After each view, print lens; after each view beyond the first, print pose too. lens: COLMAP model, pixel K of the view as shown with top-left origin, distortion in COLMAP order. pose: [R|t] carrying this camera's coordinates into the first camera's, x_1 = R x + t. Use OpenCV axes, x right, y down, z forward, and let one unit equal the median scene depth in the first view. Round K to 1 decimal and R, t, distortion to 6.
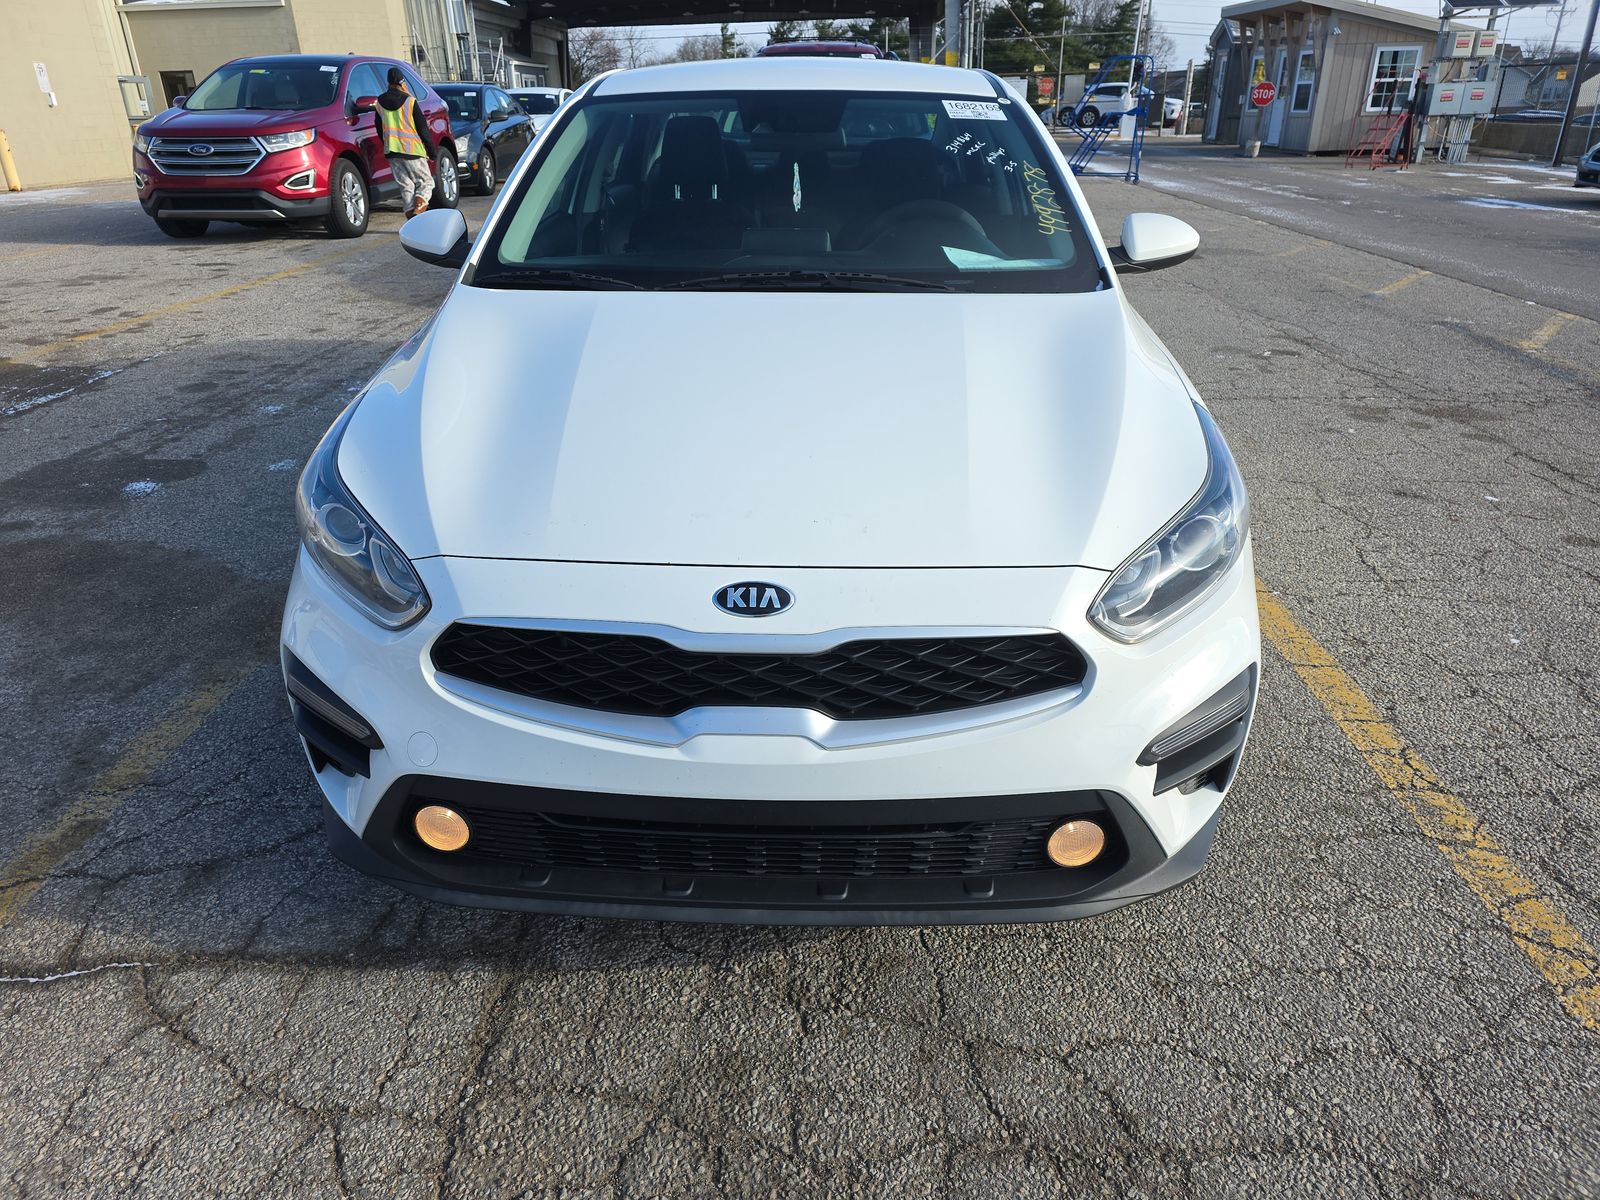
lens RADIAL K [[1094.9, 0, 789.3], [0, 1094.9, 591.5], [0, 0, 1]] dist [0.044892, -0.037121]
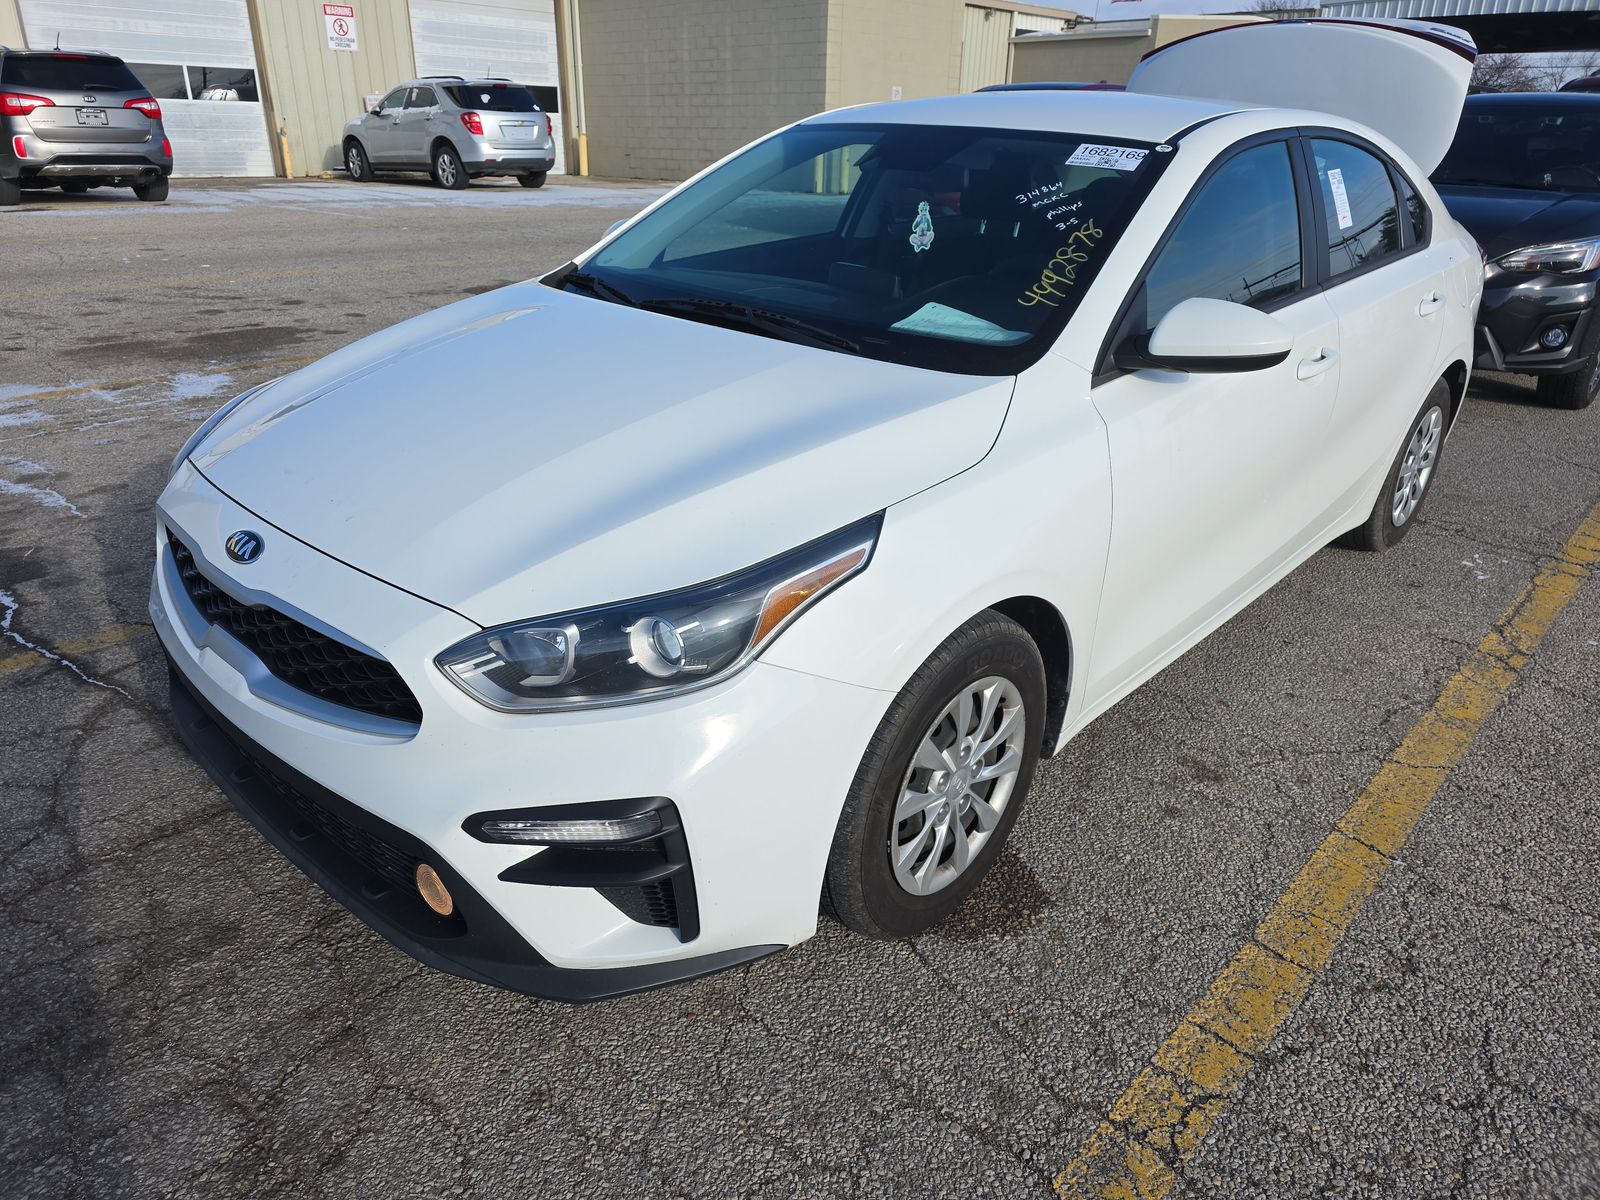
lens RADIAL K [[1094.9, 0, 789.3], [0, 1094.9, 591.5], [0, 0, 1]] dist [0.044892, -0.037121]
pose [[0.747532, 0.290412, -0.597375, 0.625742], [-0.302006, 0.949621, 0.083737, -0.124497], [0.591598, 0.117814, 0.797579, 0.232493]]
